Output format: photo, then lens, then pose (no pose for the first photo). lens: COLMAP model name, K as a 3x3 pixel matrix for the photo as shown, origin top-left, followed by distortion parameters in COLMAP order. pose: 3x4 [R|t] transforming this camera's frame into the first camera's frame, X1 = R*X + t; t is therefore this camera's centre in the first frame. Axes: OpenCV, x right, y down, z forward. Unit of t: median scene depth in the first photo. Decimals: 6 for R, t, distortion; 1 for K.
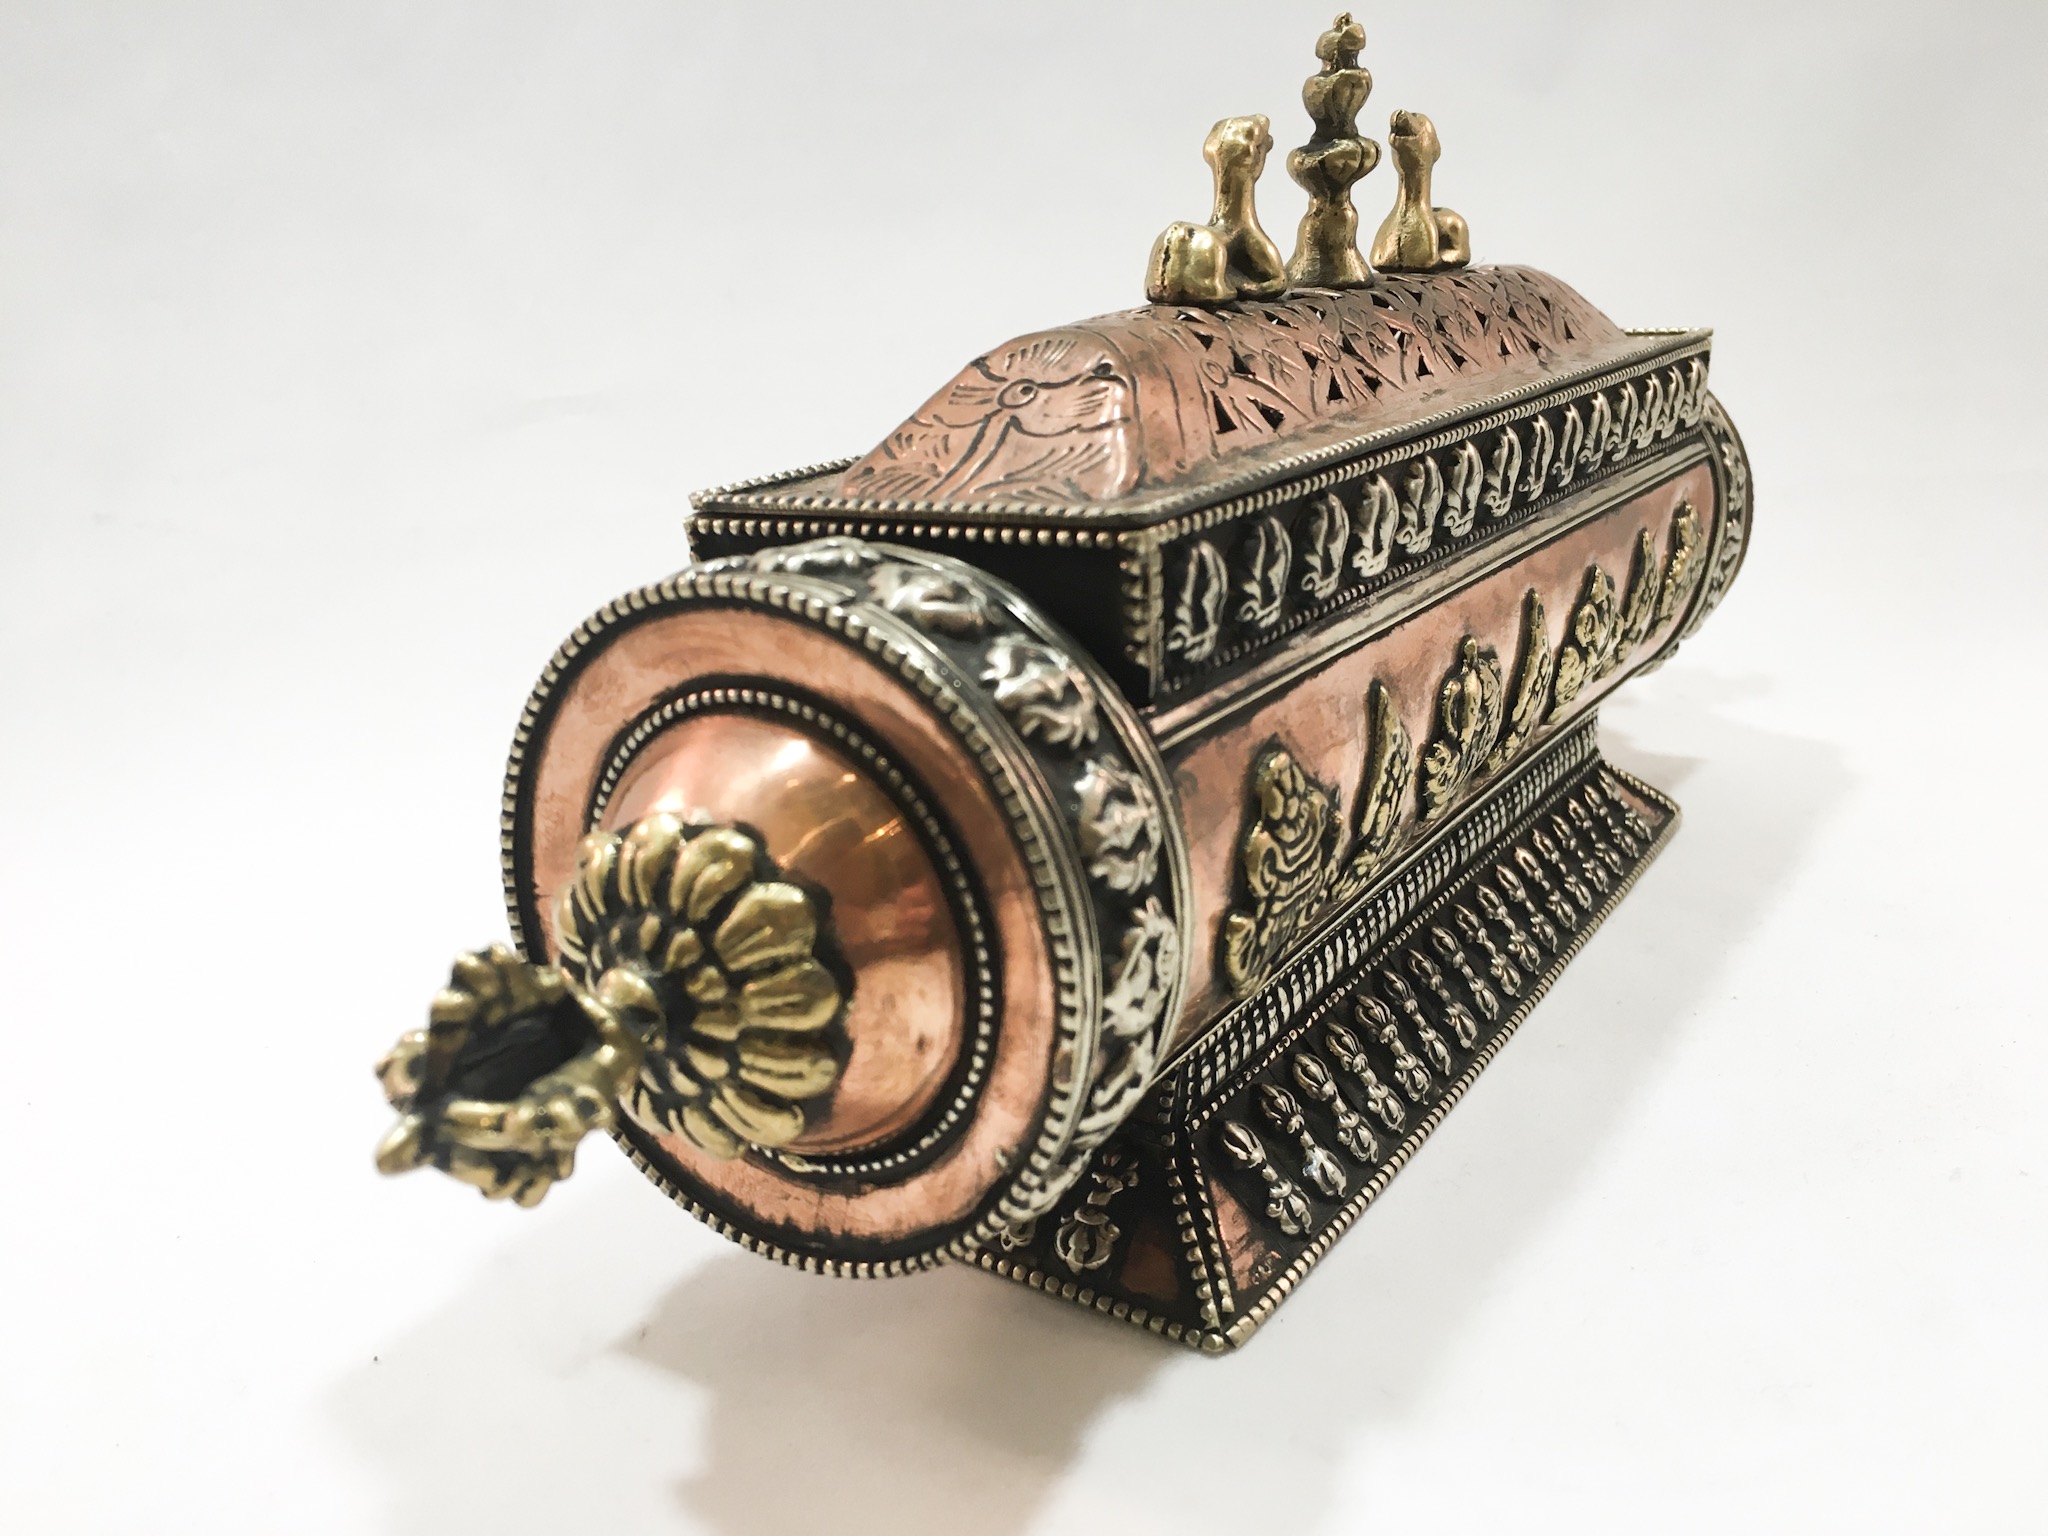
lens RADIAL K [[1825.1, 0, 1024.0], [0, 1825.1, 768.0], [0, 0, 1]] dist [0.095850, -0.216520]
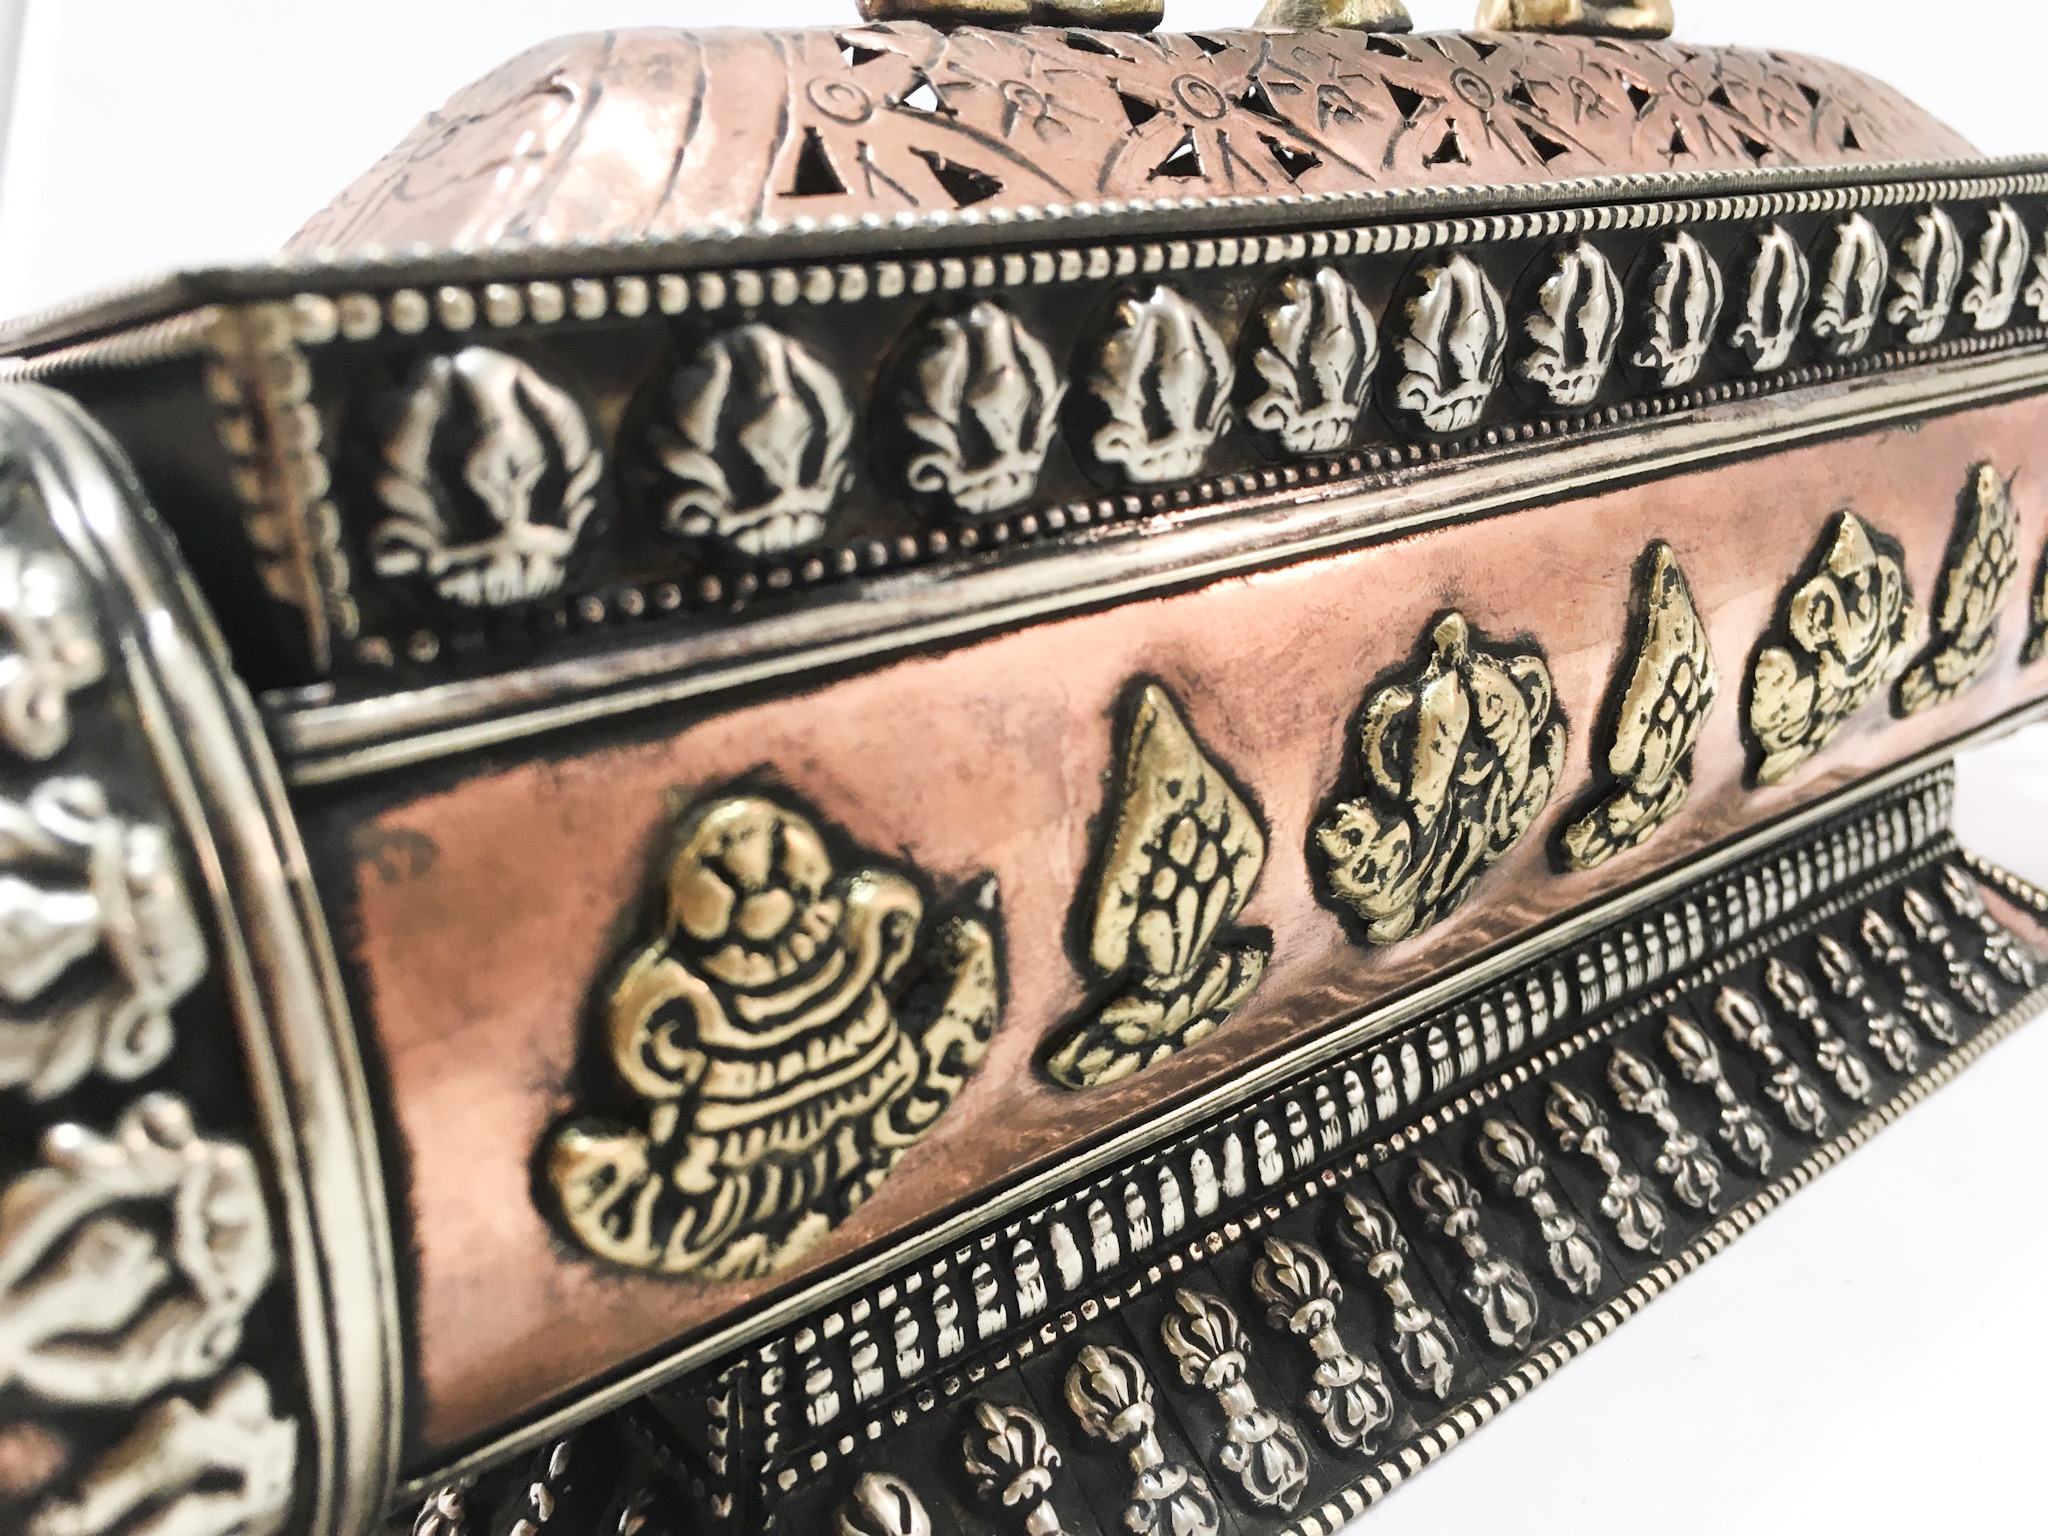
lens RADIAL K [[1825.1, 0, 1024.0], [0, 1825.1, 768.0], [0, 0, 1]] dist [0.095850, -0.216520]
pose [[0.952417, 0.035215, -0.302757, 0.294259], [-0.043287, 0.998863, -0.019990, -0.008709], [0.301709, 0.032144, 0.952858, 0.451793]]
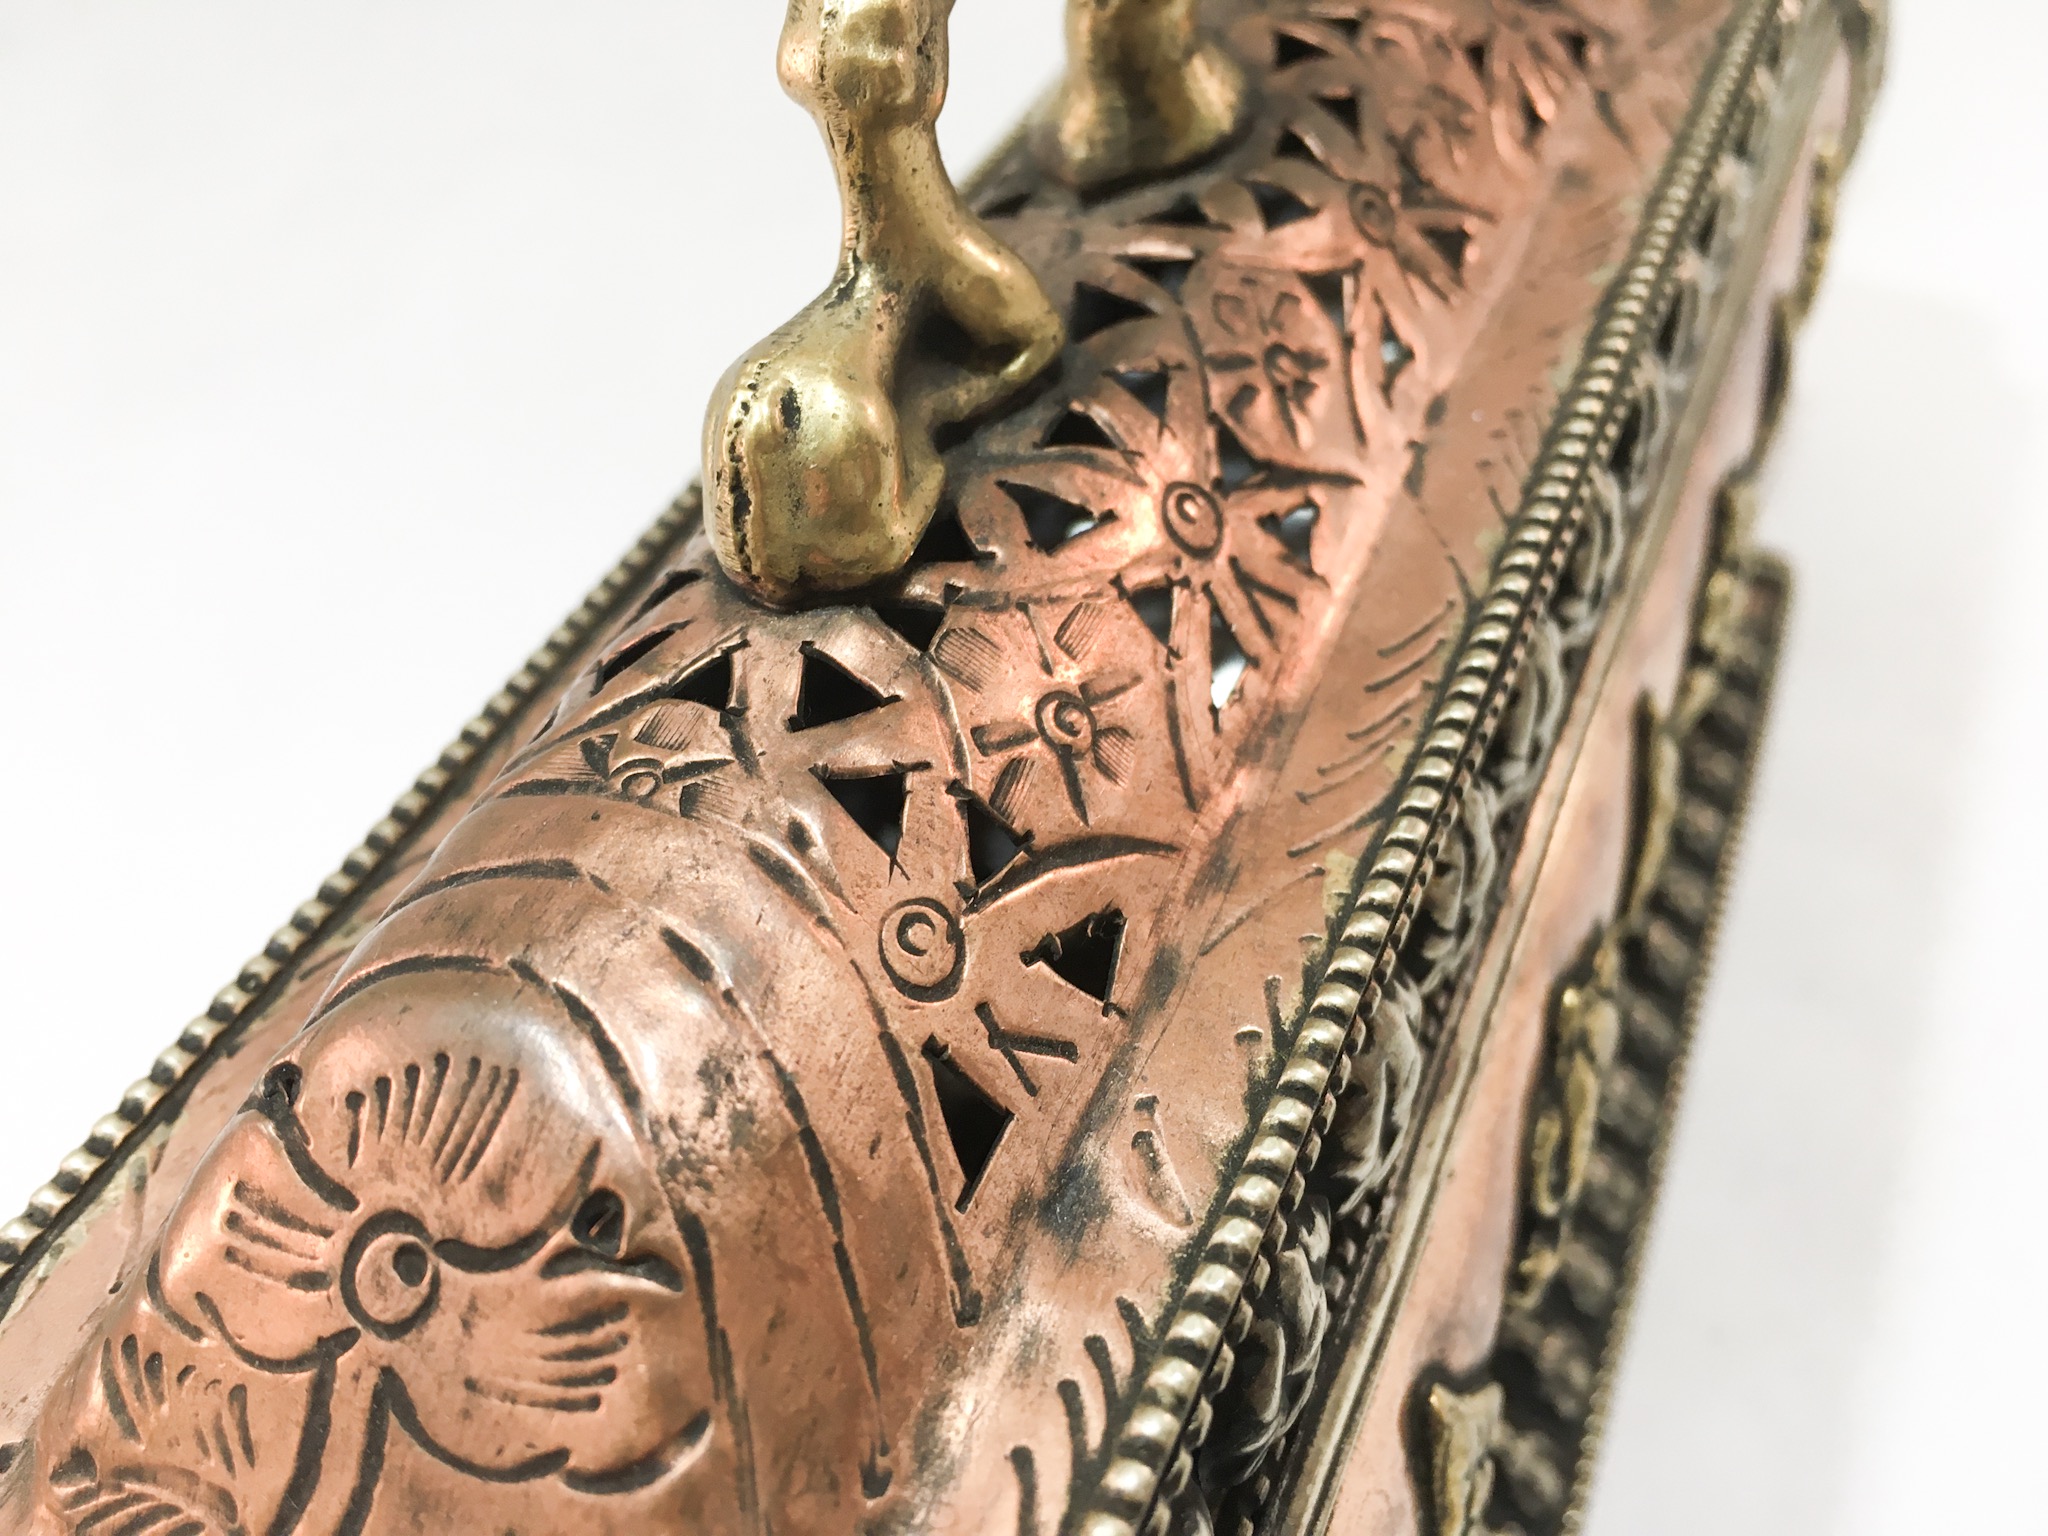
lens RADIAL K [[1811.3, 0, 1024.0], [0, 1811.3, 768.0], [0, 0, 1]] dist [0.000778, 0.001741]
pose [[0.978993, -0.203849, -0.004188, 0.119426], [0.186179, 0.885378, 0.425961, -0.360154], [-0.083124, -0.417793, 0.904732, 0.614667]]
